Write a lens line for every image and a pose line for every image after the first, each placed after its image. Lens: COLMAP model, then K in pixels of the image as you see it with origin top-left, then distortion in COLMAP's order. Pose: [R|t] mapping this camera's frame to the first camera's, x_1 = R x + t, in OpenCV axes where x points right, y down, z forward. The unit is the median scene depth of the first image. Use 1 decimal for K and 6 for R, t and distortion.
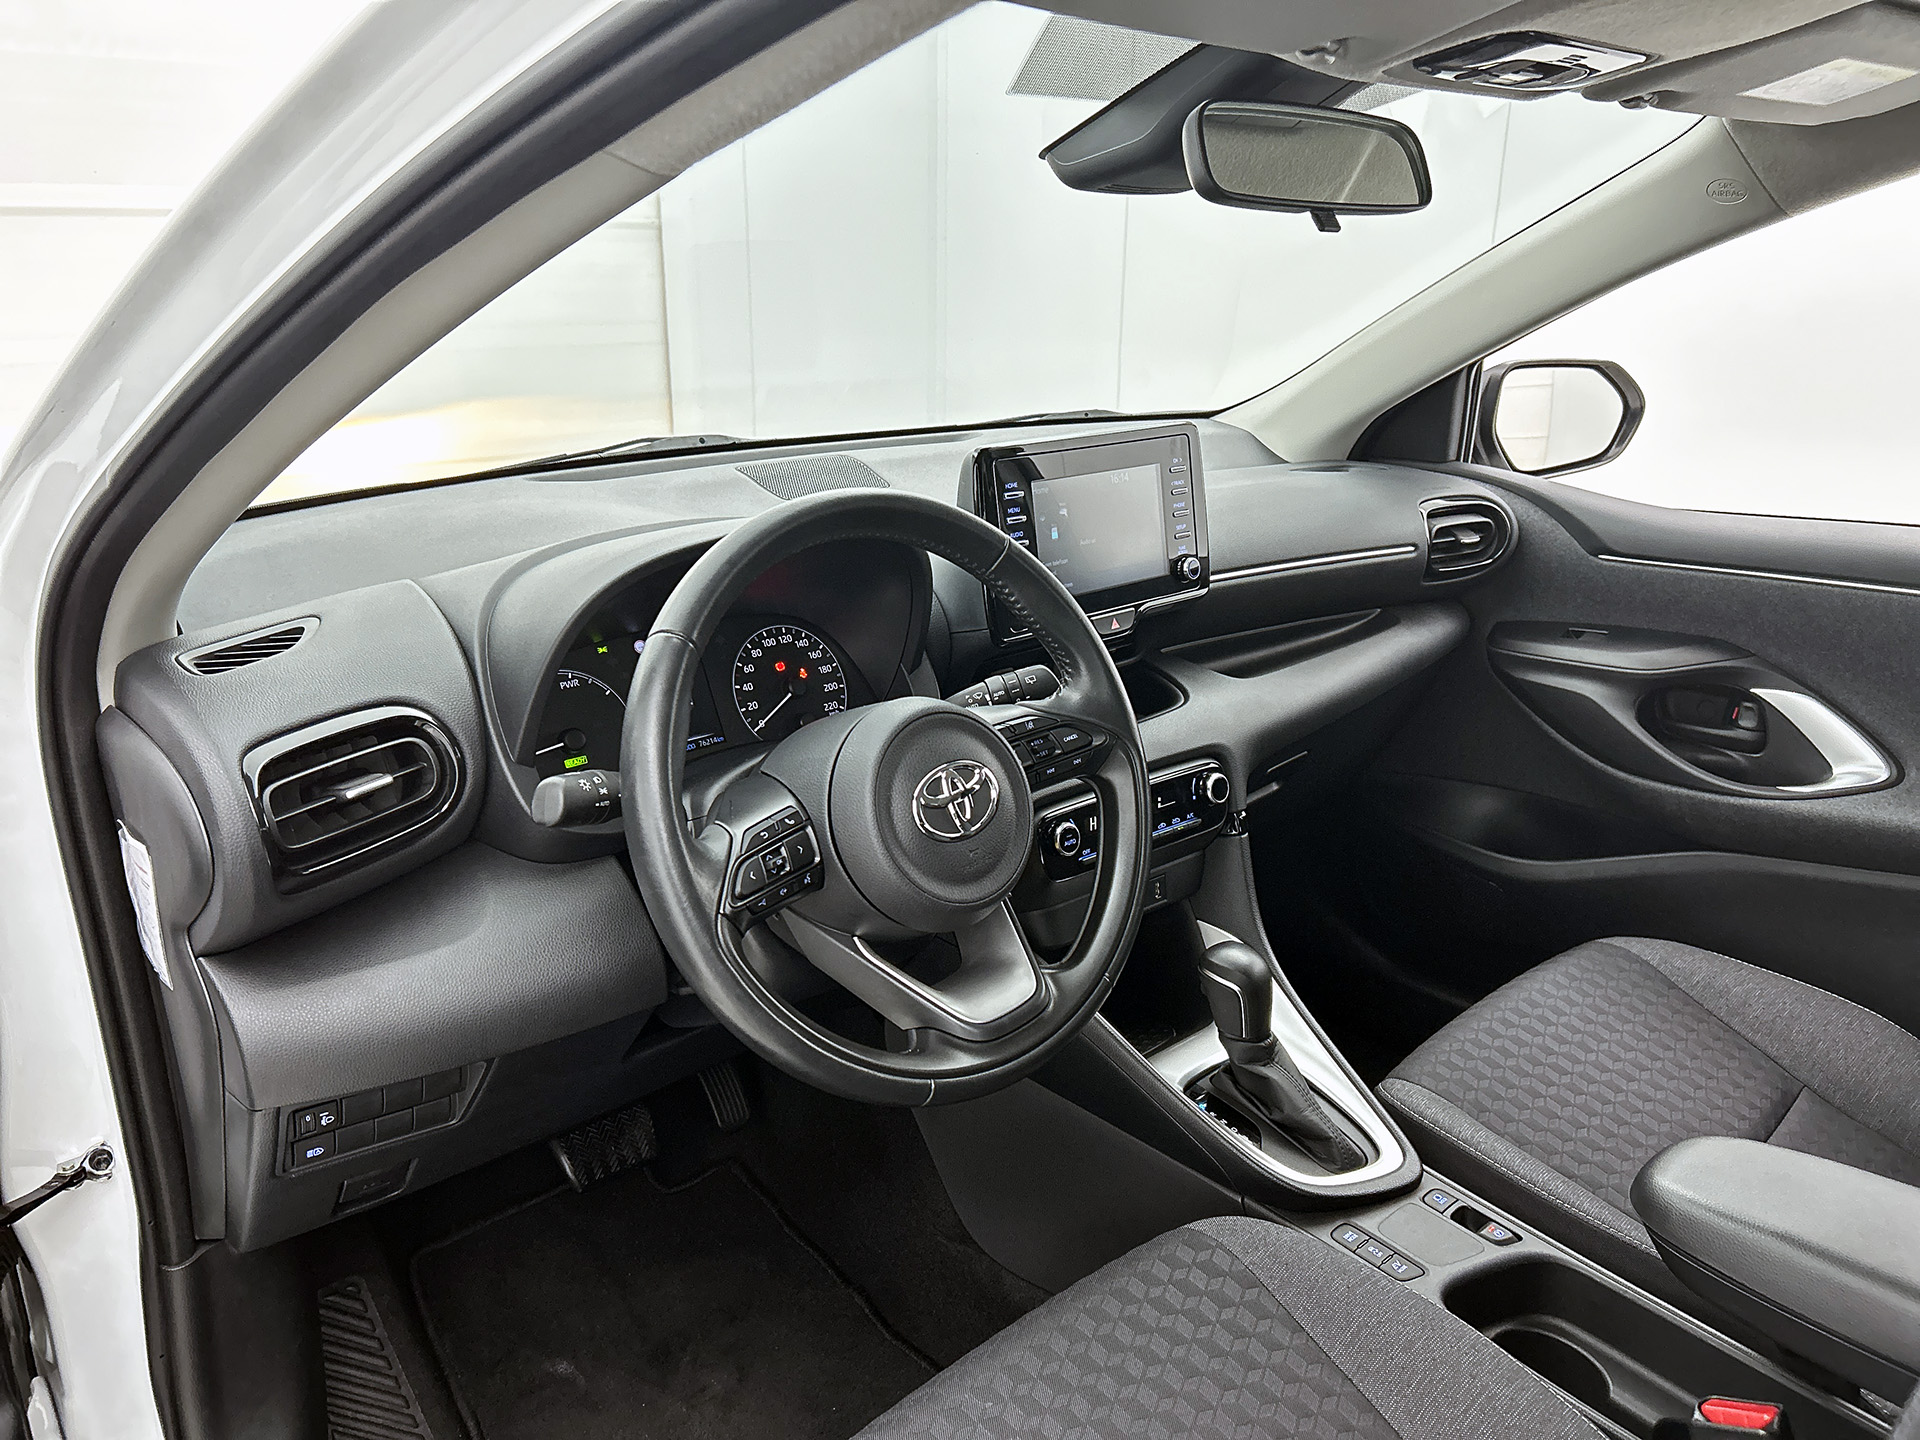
lens RADIAL K [[1476.2, 0, 980.8], [0, 1476.2, 729.6], [0, 0, 1]] dist [0.058626, -0.079574]
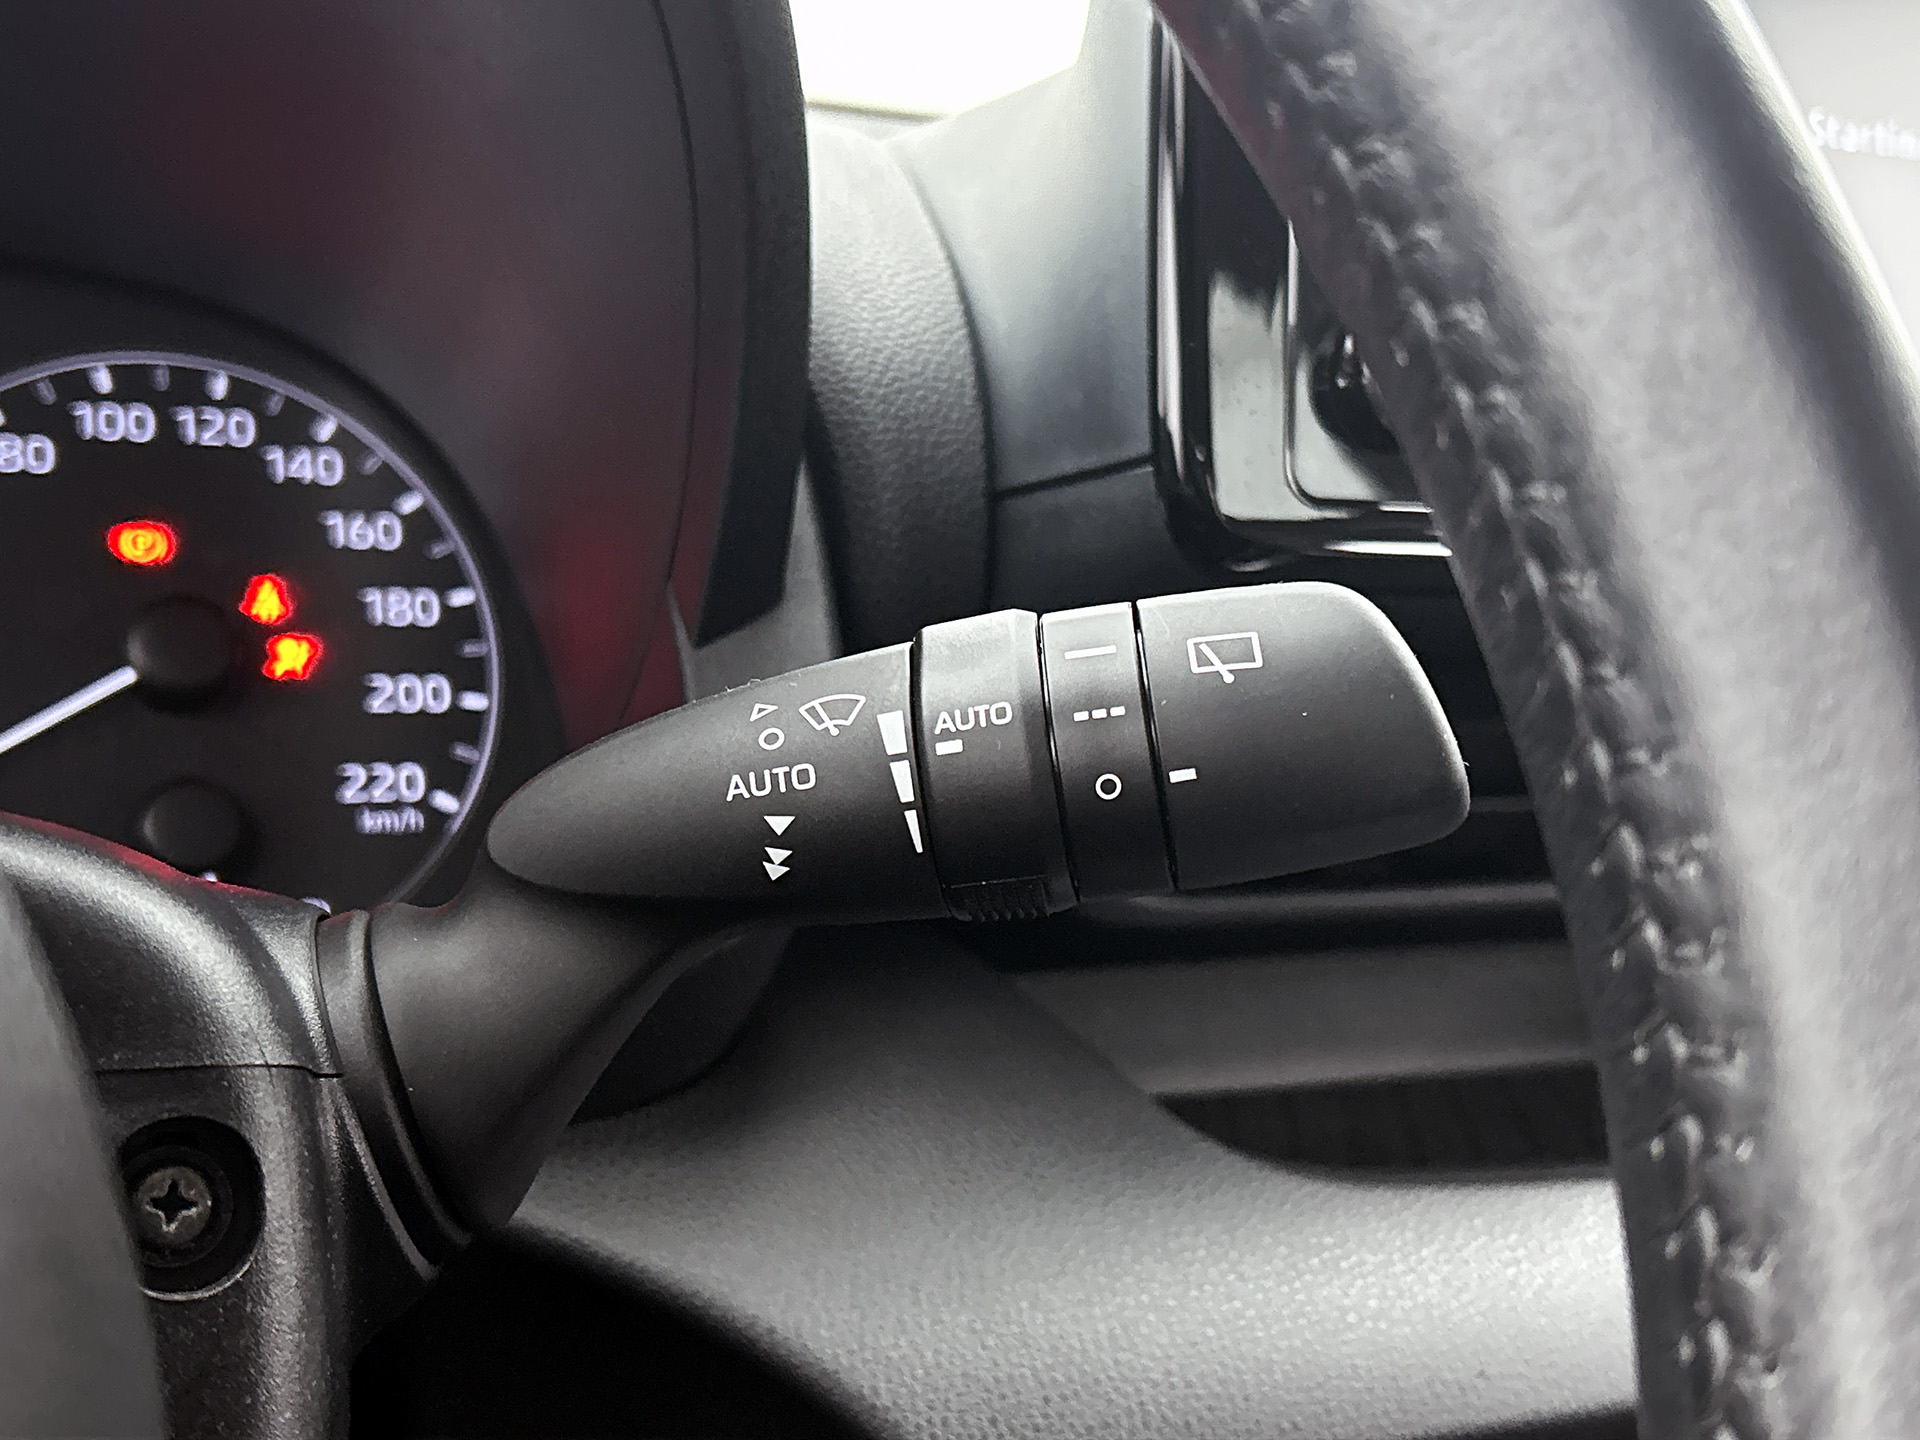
lens RADIAL K [[2407.9, 0, 939.9], [0, 2407.9, 728.4], [0, 0, 1]] dist [0.098170, 0.000000]
pose [[0.946705, 0.129846, -0.294771, 0.069569], [-0.172286, 0.977363, -0.122798, 0.004581], [0.272154, 0.167039, 0.947645, 0.699087]]
